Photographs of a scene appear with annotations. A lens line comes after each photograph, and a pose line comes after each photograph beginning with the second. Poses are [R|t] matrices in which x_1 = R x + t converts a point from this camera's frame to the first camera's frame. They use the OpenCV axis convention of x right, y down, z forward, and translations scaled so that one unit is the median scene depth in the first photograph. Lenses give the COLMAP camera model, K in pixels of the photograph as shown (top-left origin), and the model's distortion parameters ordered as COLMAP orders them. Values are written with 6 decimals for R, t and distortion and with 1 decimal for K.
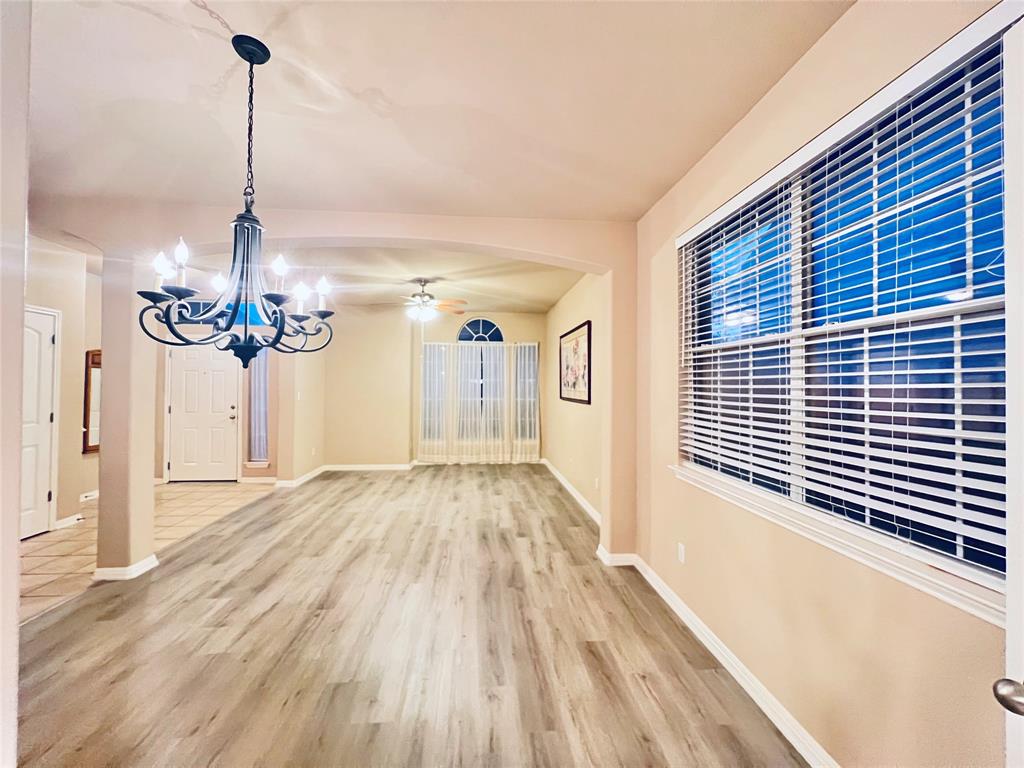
lens RADIAL K [[407.0, 0, 508.9], [0, 407.0, 382.0], [0, 0, 1]] dist [-0.003592, 0.000375]
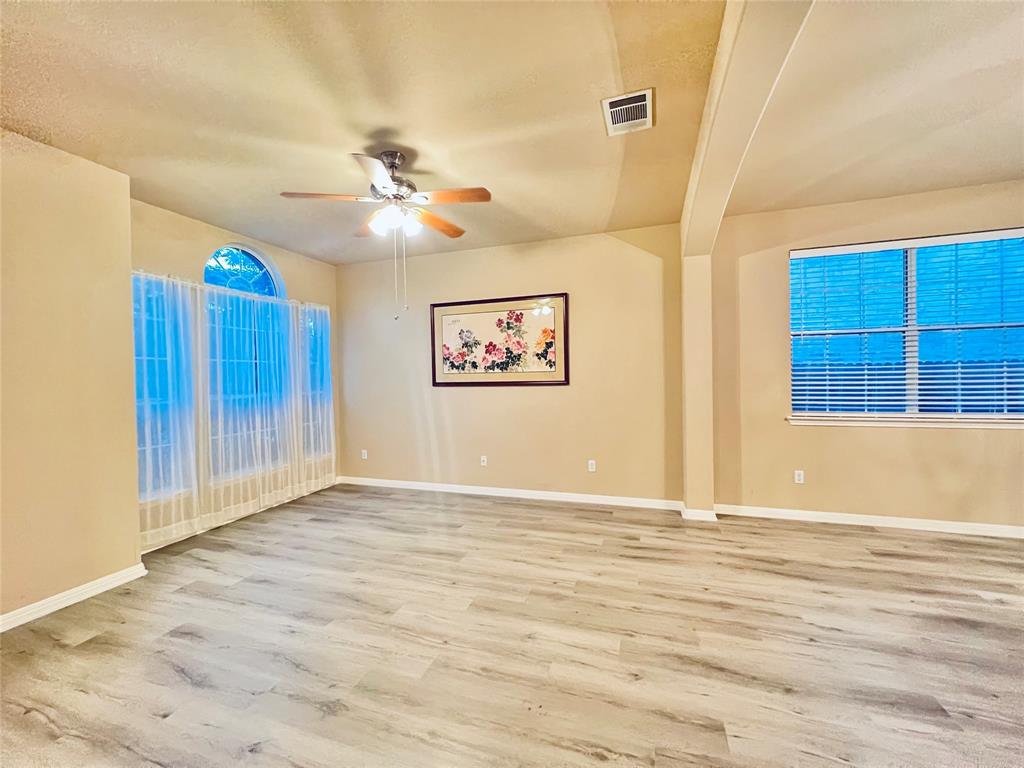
lens RADIAL K [[407.0, 0, 509.7], [0, 407.0, 382.6], [0, 0, 1]] dist [-0.003592, 0.000375]
pose [[0.404529, -0.029925, 0.914035, -0.885735], [0.014786, 0.999548, 0.026181, 0.028806], [-0.914405, 0.002924, 0.404789, 0.944192]]
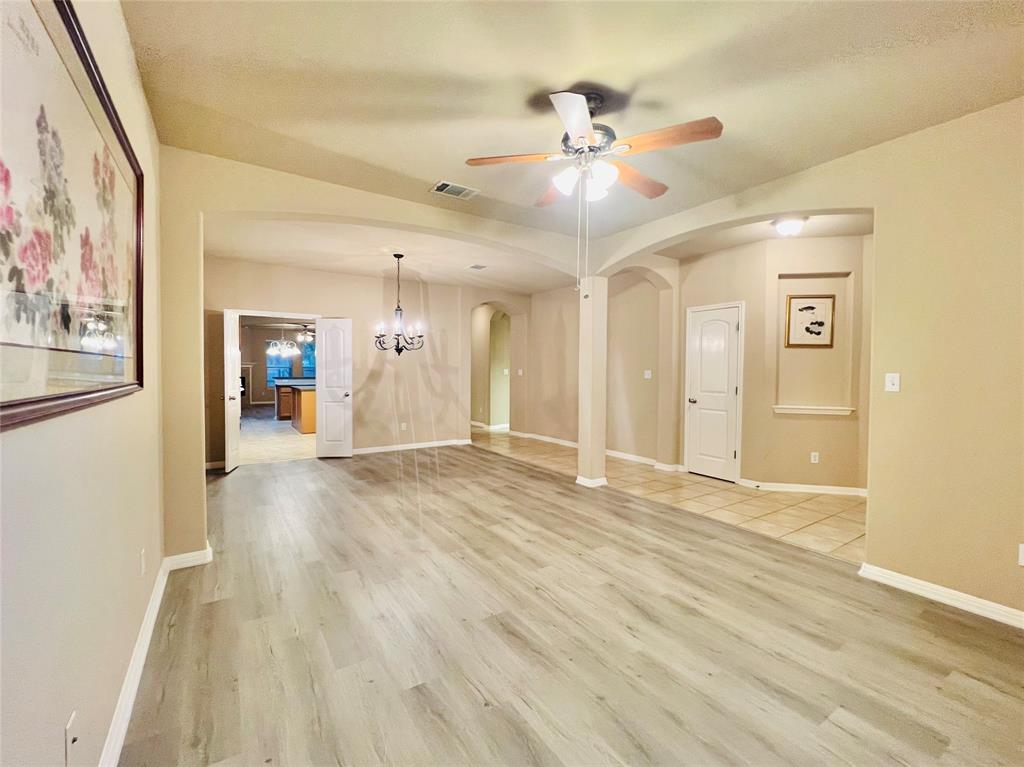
lens RADIAL K [[451.1, 0, 511.1], [0, 451.1, 379.8], [0, 0, 1]] dist [-0.000281, 0.000207]
pose [[-0.879681, -0.000303, -0.475565, 0.114278], [-0.007949, 0.999869, 0.014066, 0.044858], [0.475499, 0.016153, -0.879568, 1.957224]]
